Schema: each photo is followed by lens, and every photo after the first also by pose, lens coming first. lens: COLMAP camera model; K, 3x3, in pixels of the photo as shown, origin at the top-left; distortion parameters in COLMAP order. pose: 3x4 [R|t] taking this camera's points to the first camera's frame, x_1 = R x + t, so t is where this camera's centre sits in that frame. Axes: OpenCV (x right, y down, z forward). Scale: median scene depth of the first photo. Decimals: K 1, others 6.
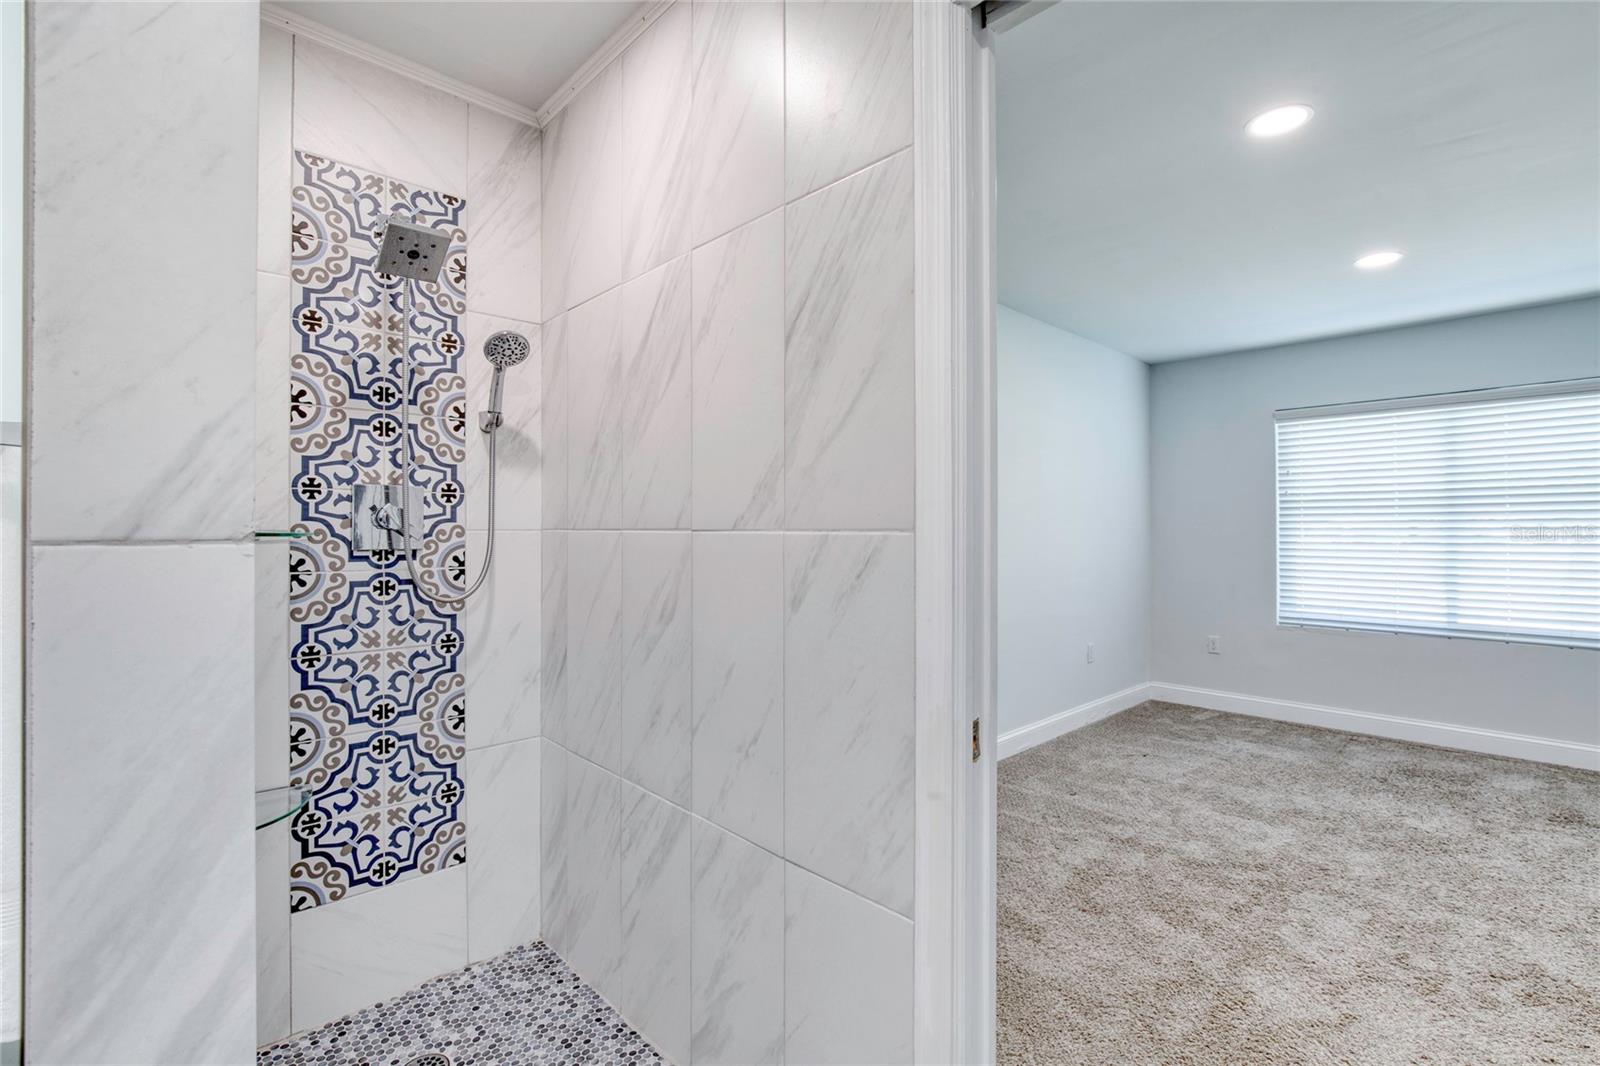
lens RADIAL K [[735.8, 0, 809.4], [0, 735.8, 527.4], [0, 0, 1]] dist [-0.021502, 0.007376]
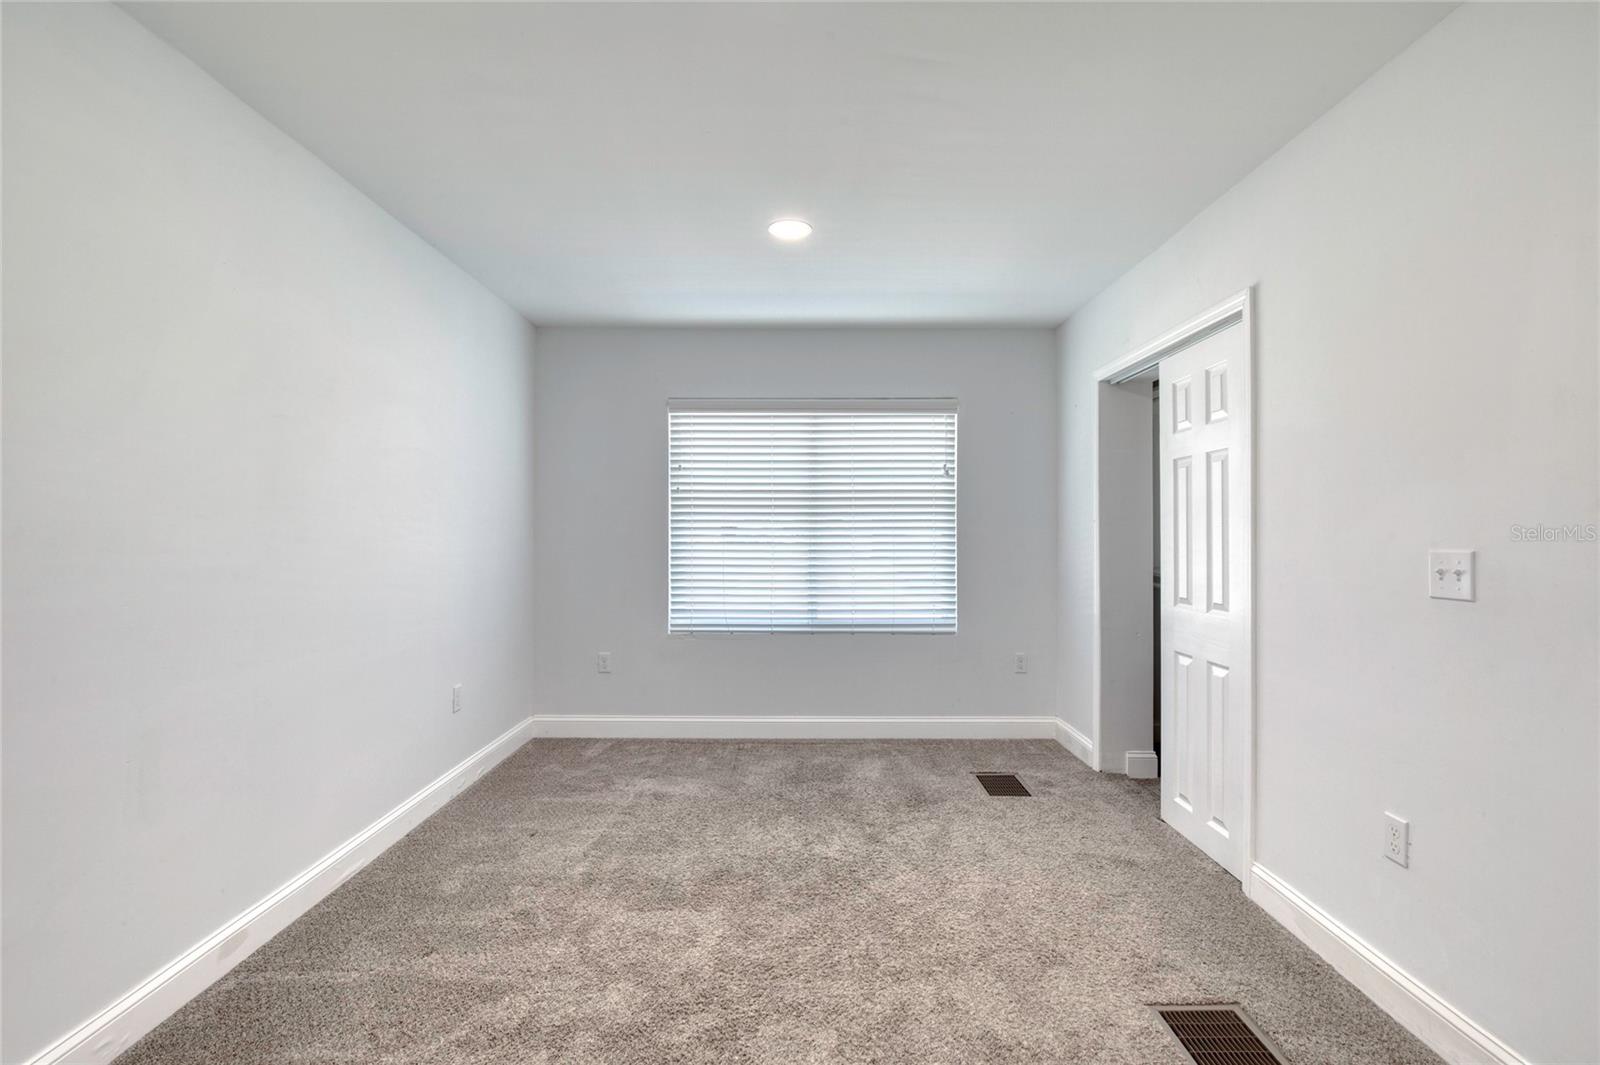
lens RADIAL K [[735.8, 0, 796.8], [0, 735.8, 528.9], [0, 0, 1]] dist [-0.021502, 0.007376]
pose [[0.697783, 0.004132, 0.716298, 0.130084], [-0.006195, 0.999981, 0.000266, 0.001774], [-0.716283, -0.004624, 0.697795, 0.335358]]
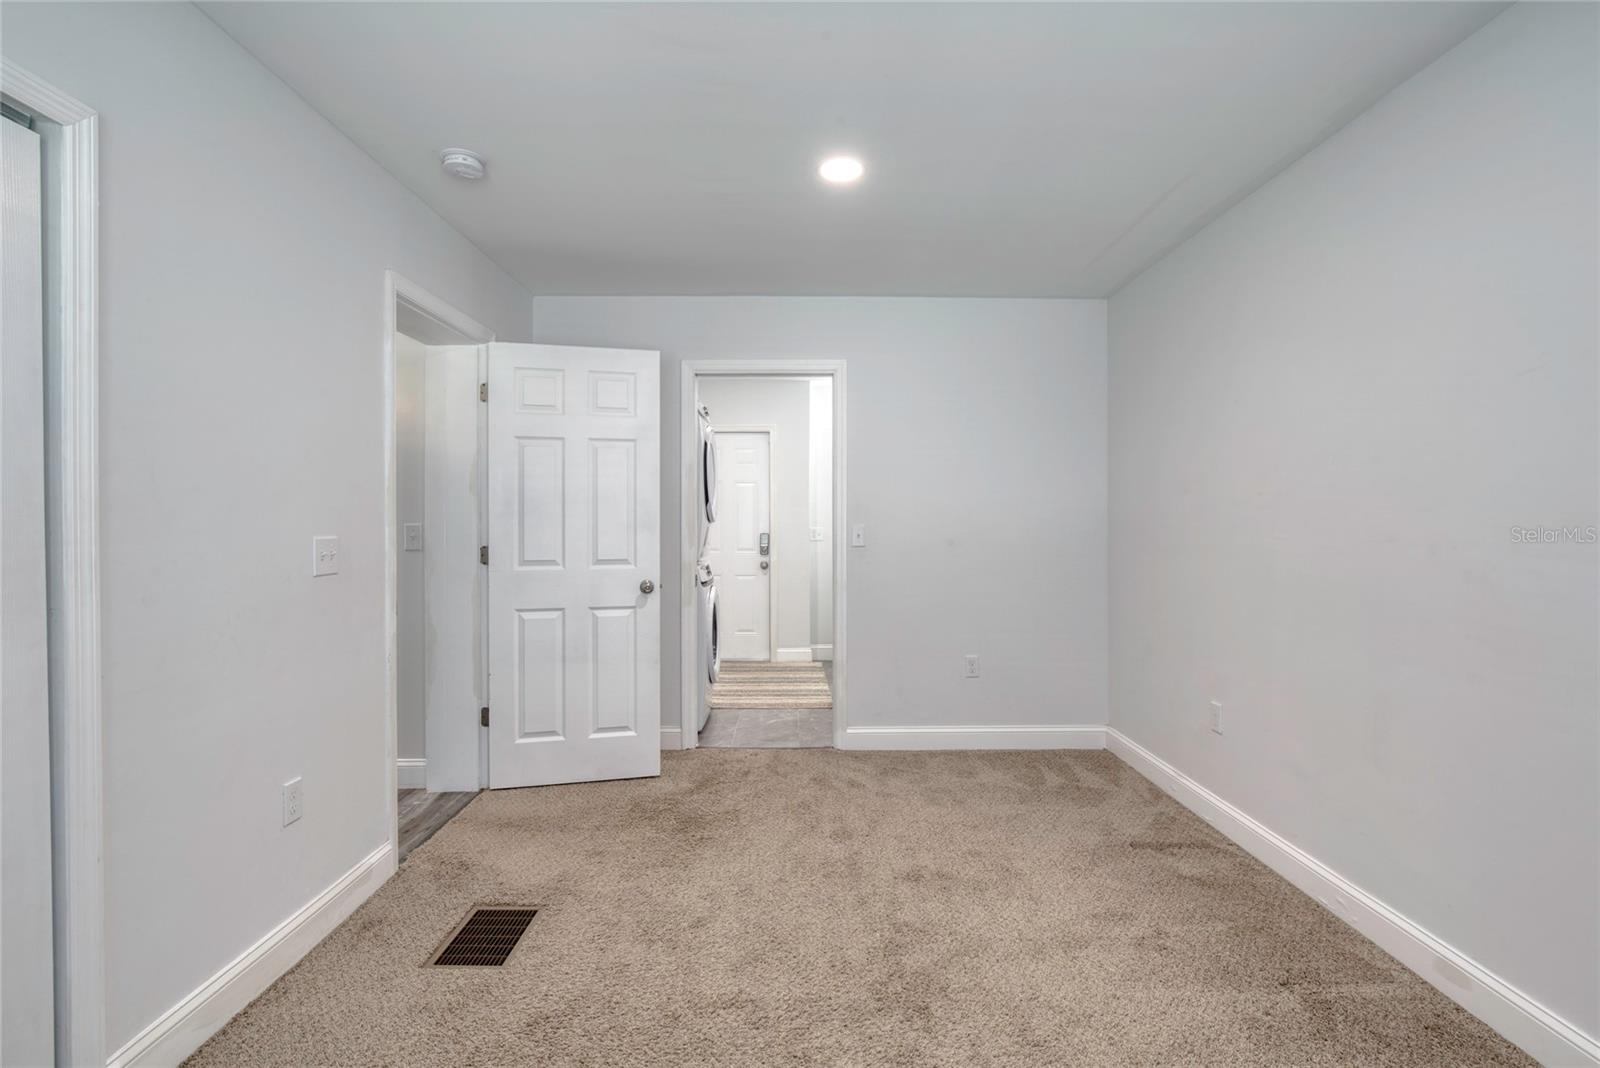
lens RADIAL K [[735.8, 0, 811.5], [0, 735.8, 527.2], [0, 0, 1]] dist [-0.021502, 0.007376]
pose [[-0.679595, 0.006190, -0.733561, 0.937152], [0.005155, 0.999980, 0.003663, 0.004078], [0.733569, -0.001292, -0.679614, 1.074754]]
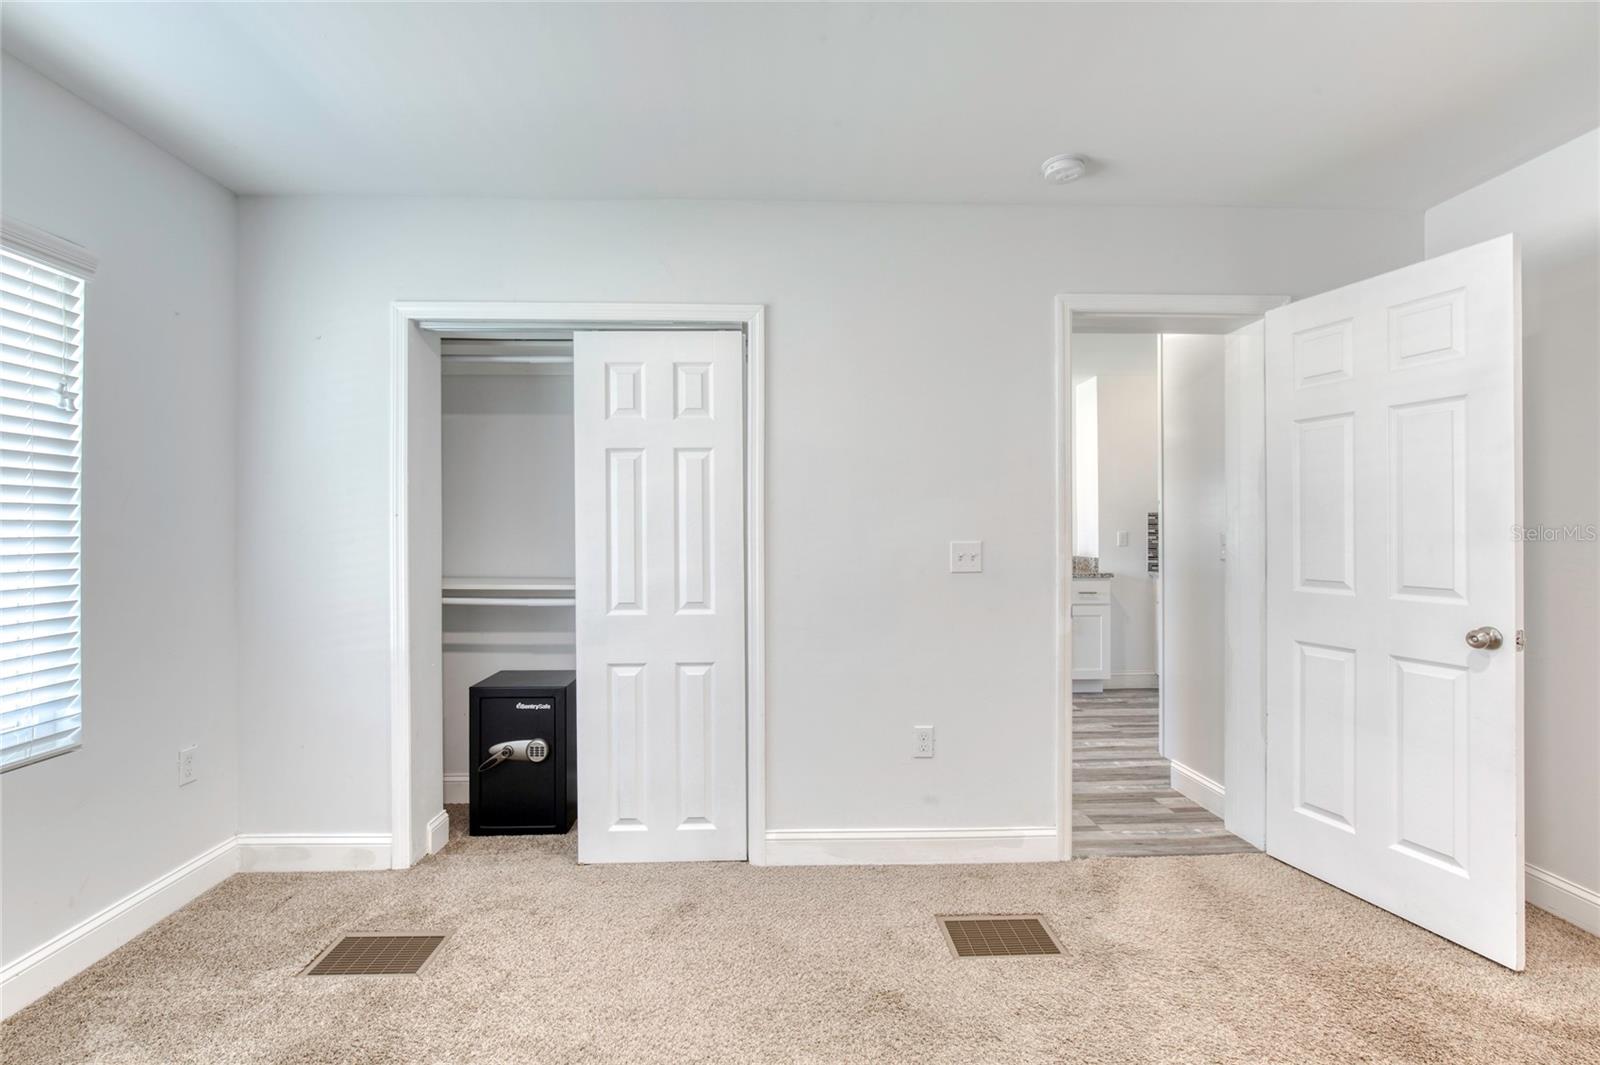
lens RADIAL K [[735.8, 0, 792.9], [0, 735.8, 529.4], [0, 0, 1]] dist [-0.021502, 0.007376]
pose [[-0.746787, 0.001433, 0.665062, 0.394624], [-0.004612, 0.999962, -0.007334, 0.006589], [-0.665047, -0.008544, -0.746752, 1.044937]]
